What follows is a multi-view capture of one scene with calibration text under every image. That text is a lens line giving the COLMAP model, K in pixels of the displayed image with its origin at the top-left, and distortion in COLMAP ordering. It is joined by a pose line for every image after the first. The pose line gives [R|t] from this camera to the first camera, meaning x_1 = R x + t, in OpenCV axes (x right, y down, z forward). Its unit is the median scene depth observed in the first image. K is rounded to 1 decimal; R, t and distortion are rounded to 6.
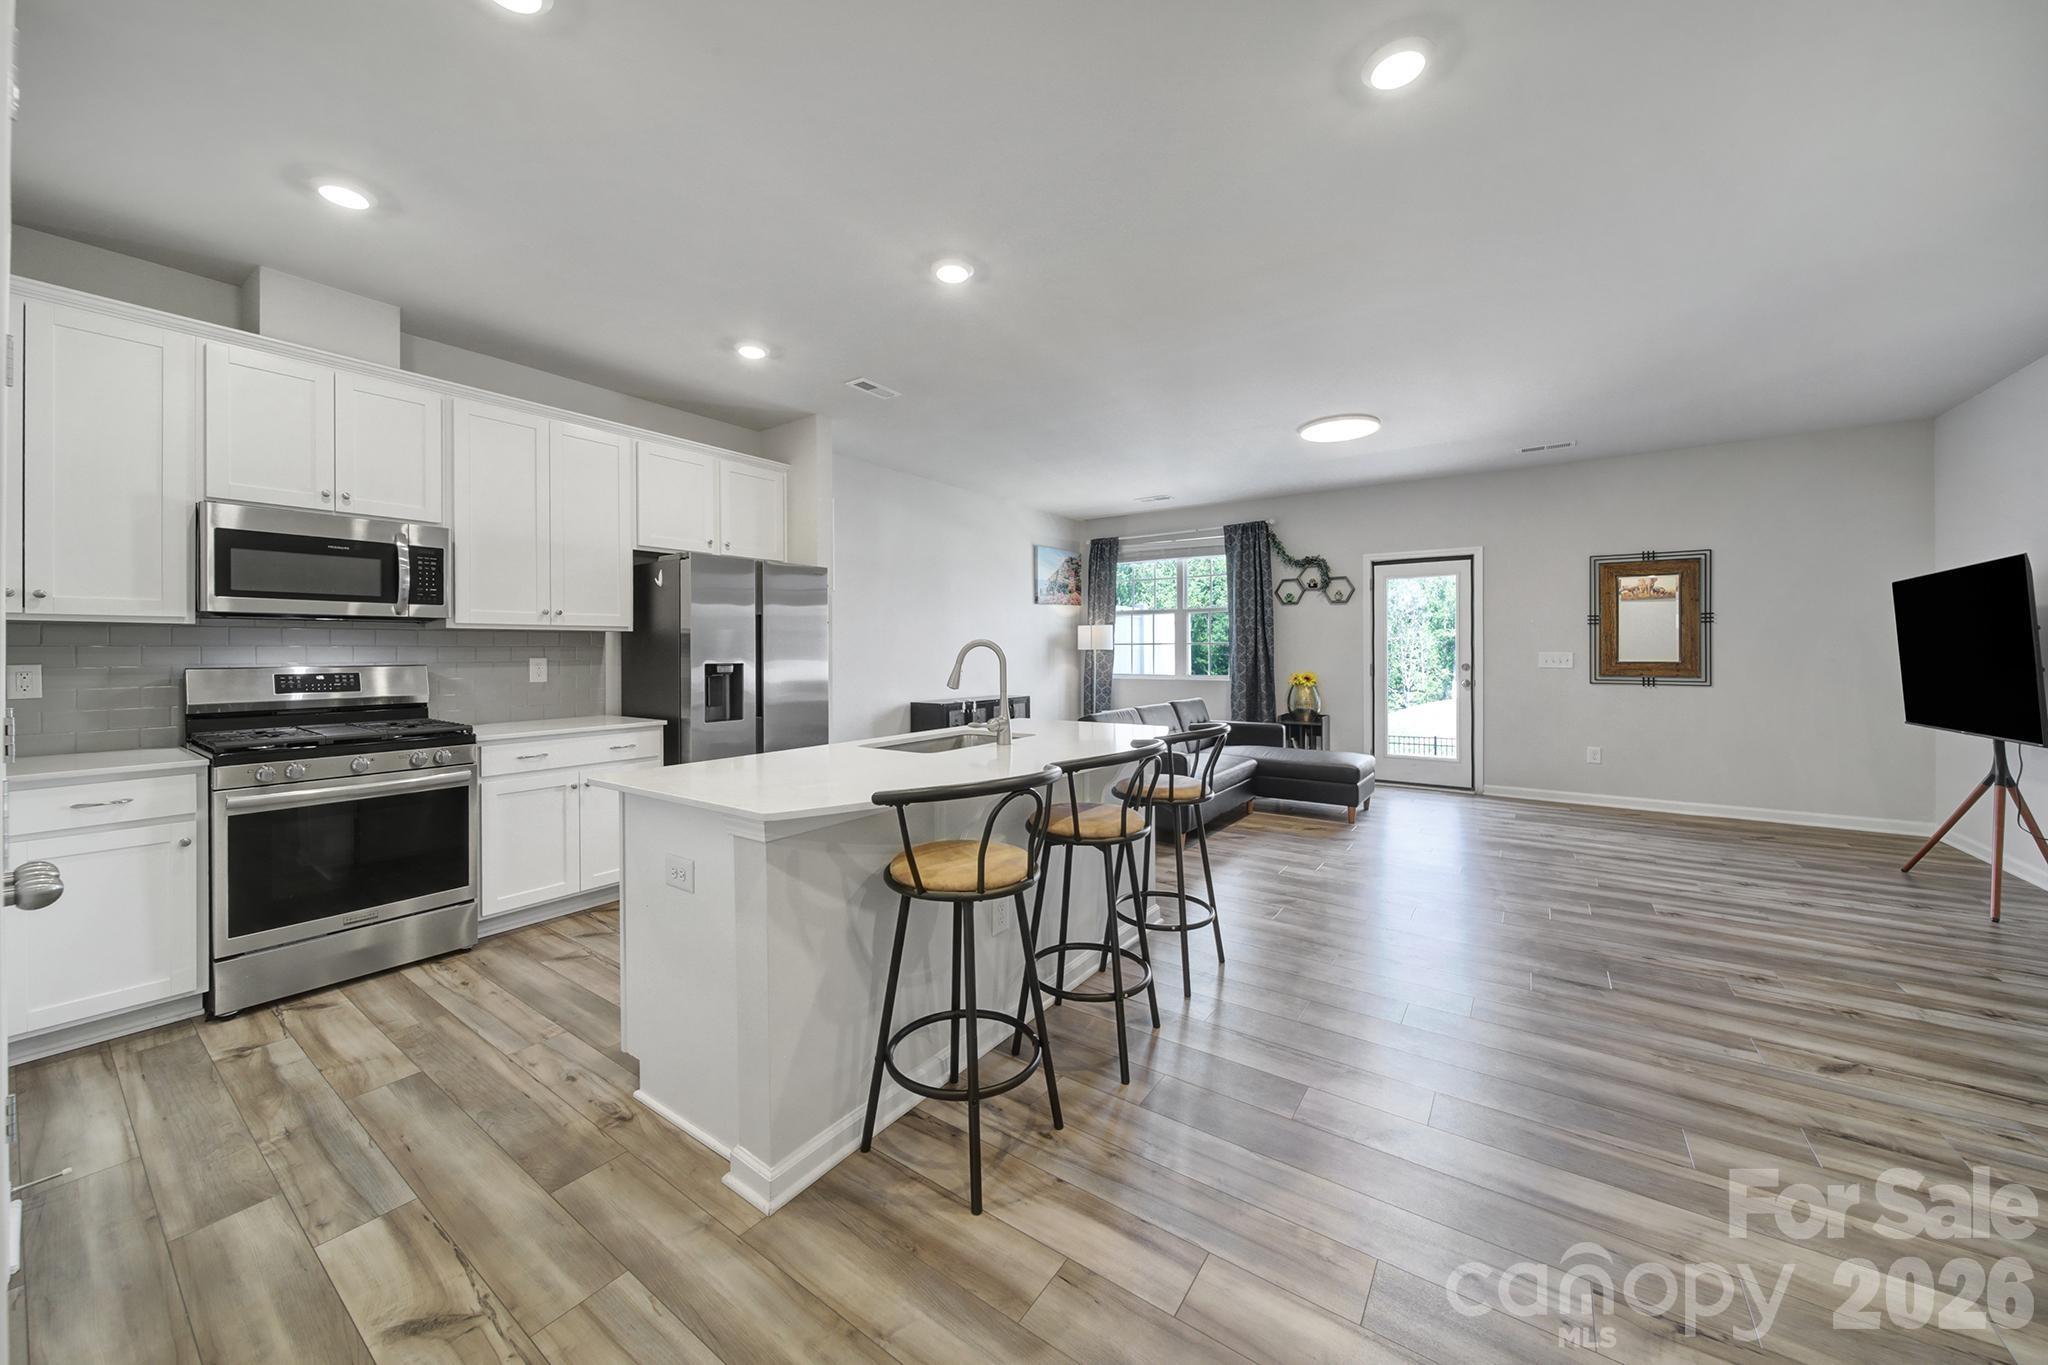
lens RADIAL K [[723.5, 0, 1024.7], [0, 723.5, 656.8], [0, 0, 1]] dist [-0.003868, -0.001852]
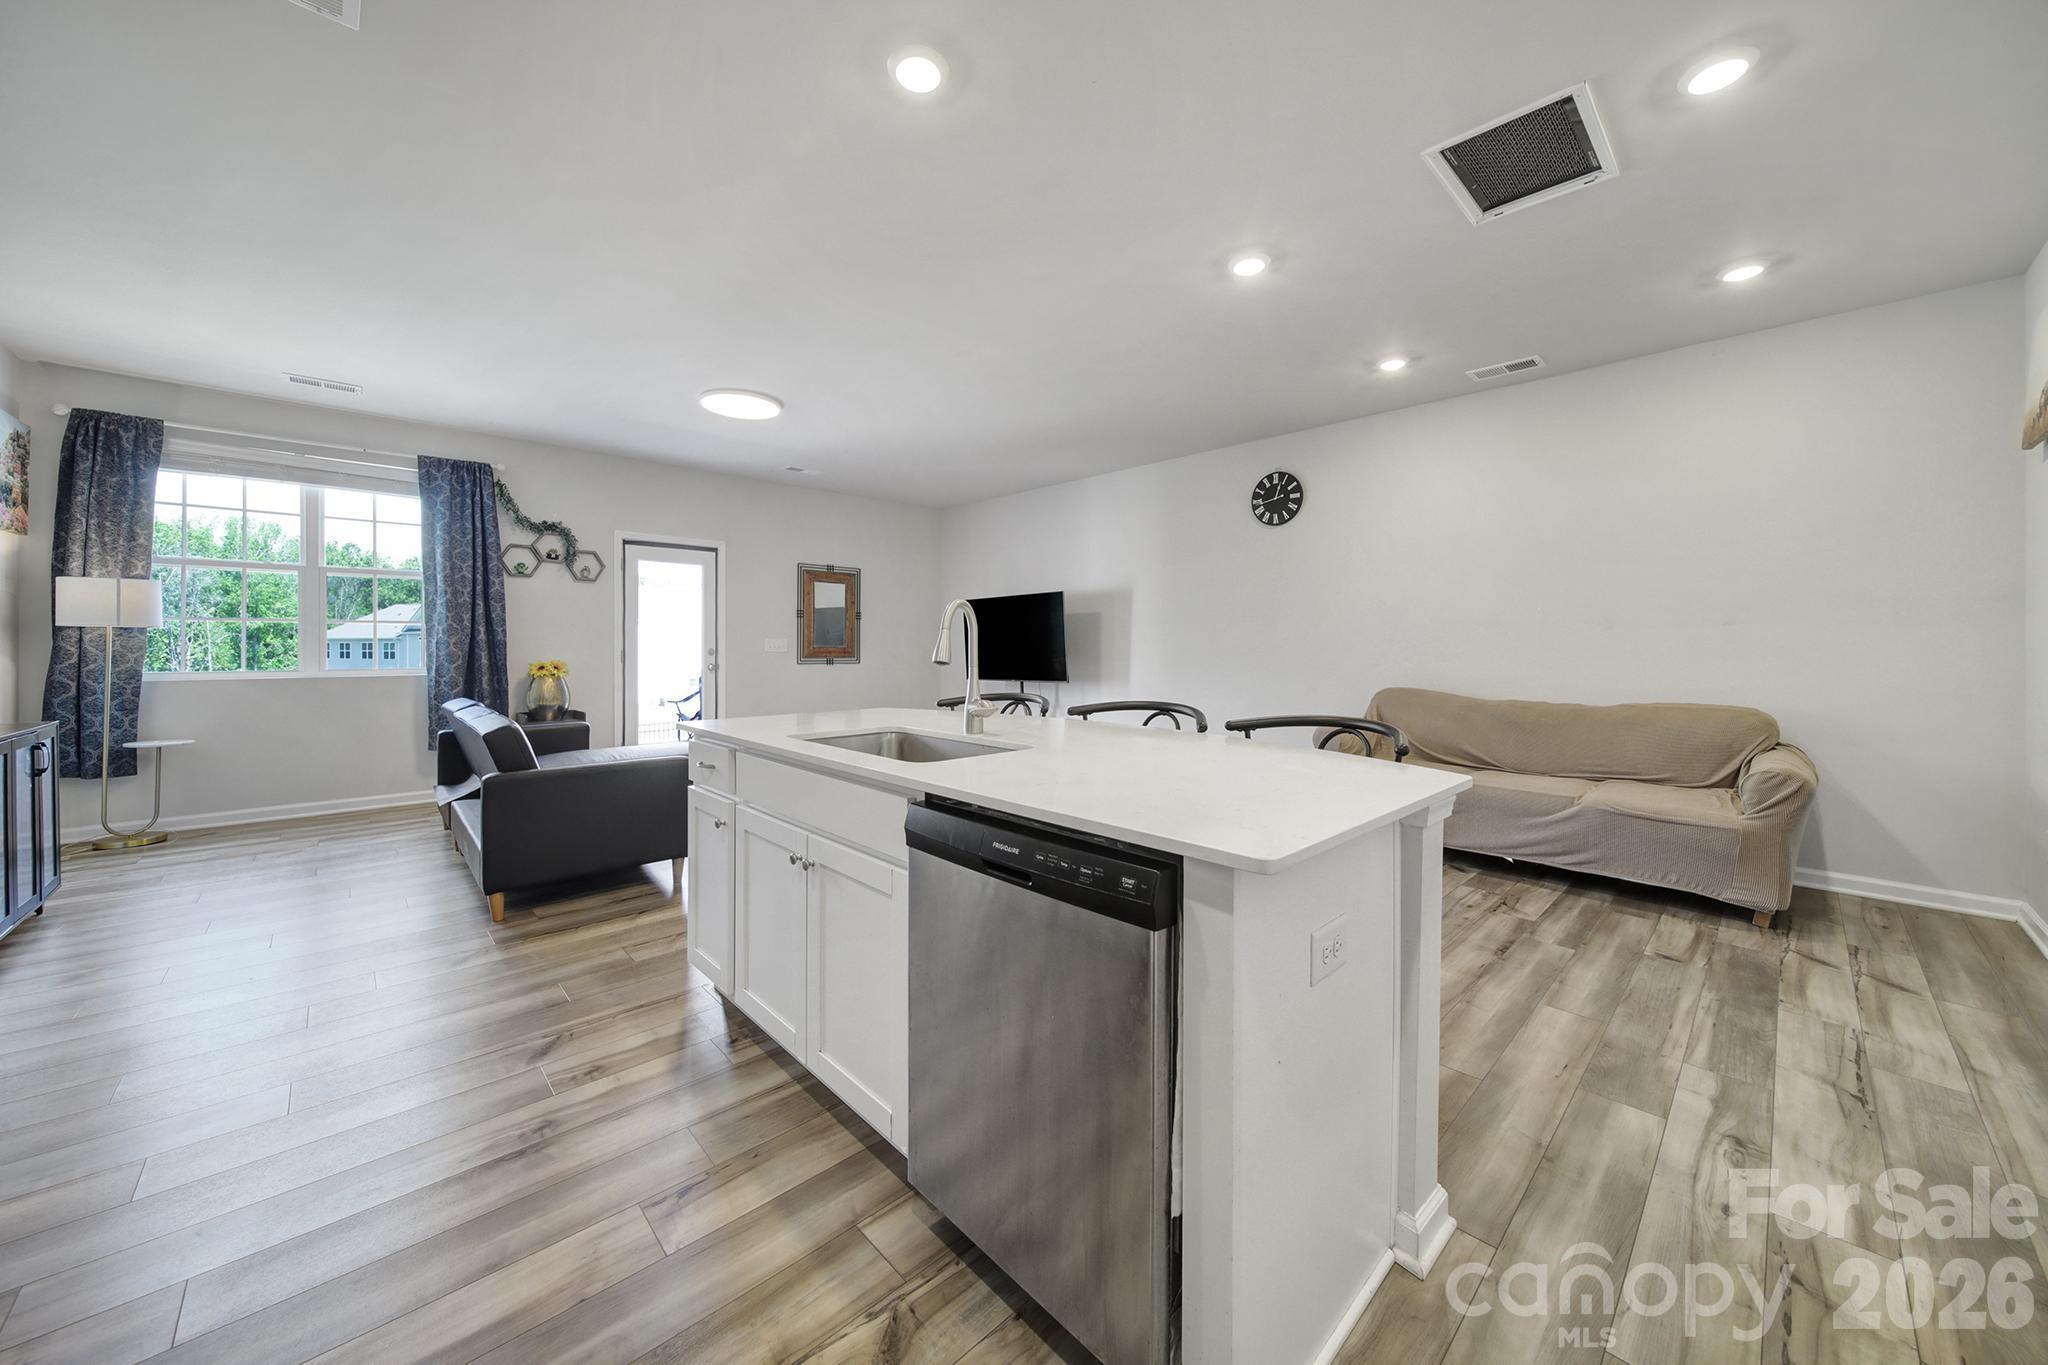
lens RADIAL K [[723.5, 0, 1021.3], [0, 723.5, 638.2], [0, 0, 1]] dist [-0.003868, -0.001852]
pose [[0.198641, 0.013622, 0.979978, -0.550730], [0.006727, 0.999861, -0.015262, 0.021048], [-0.980049, 0.009623, 0.198522, 0.548716]]
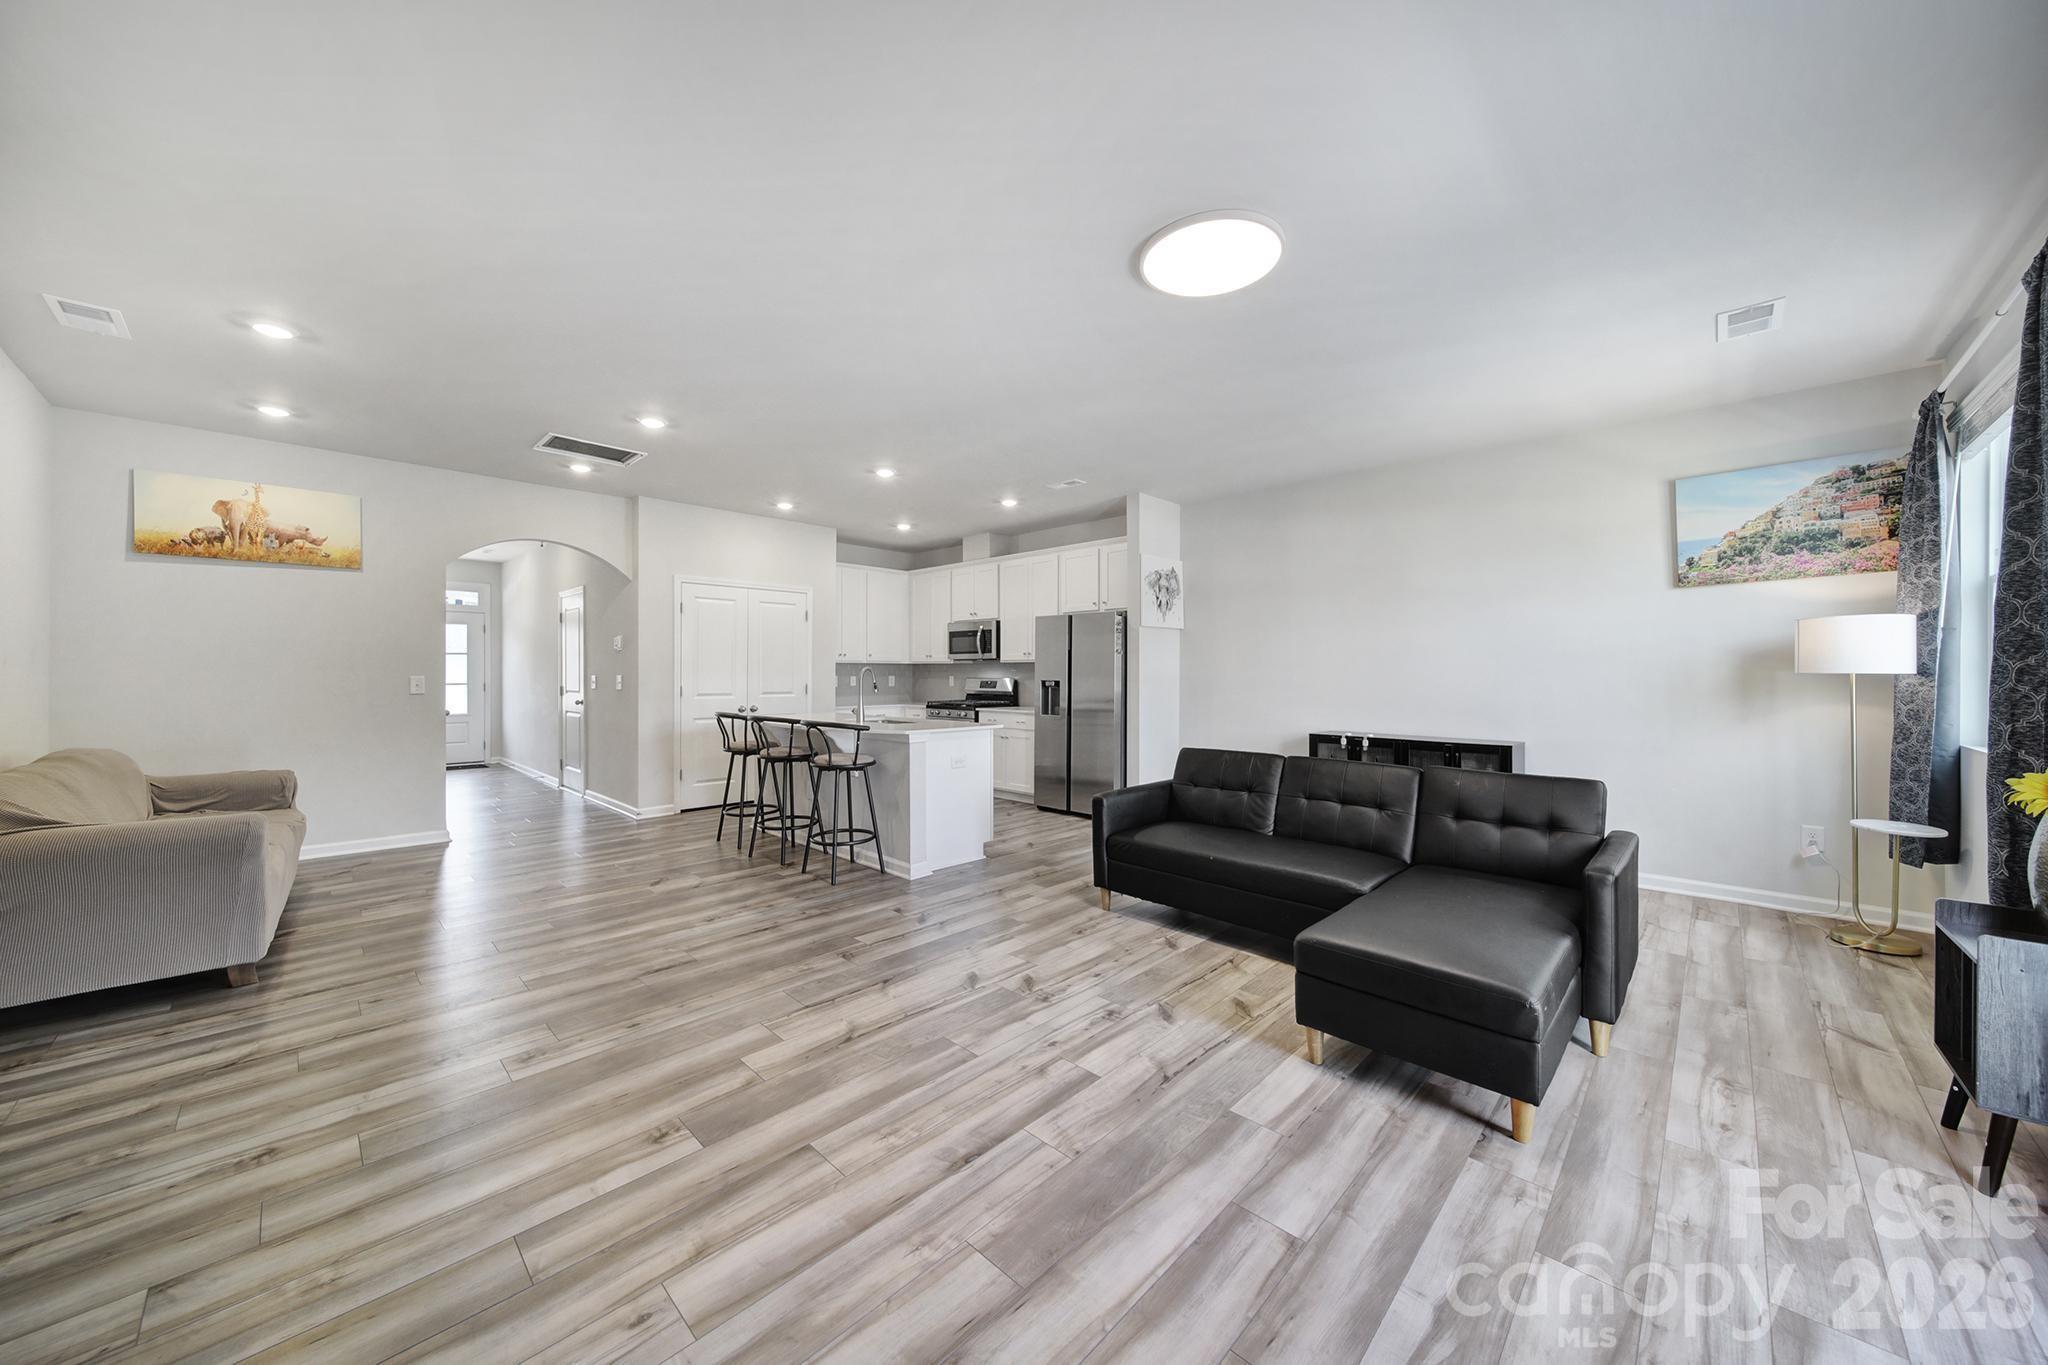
lens RADIAL K [[723.5, 0, 1010.6], [0, 723.5, 675.7], [0, 0, 1]] dist [-0.003868, -0.001852]
pose [[-0.167880, 0.006303, -0.985787, 1.232743], [-0.010425, 0.999912, 0.008169, -0.014373], [0.985752, 0.011648, -0.167800, 1.189932]]
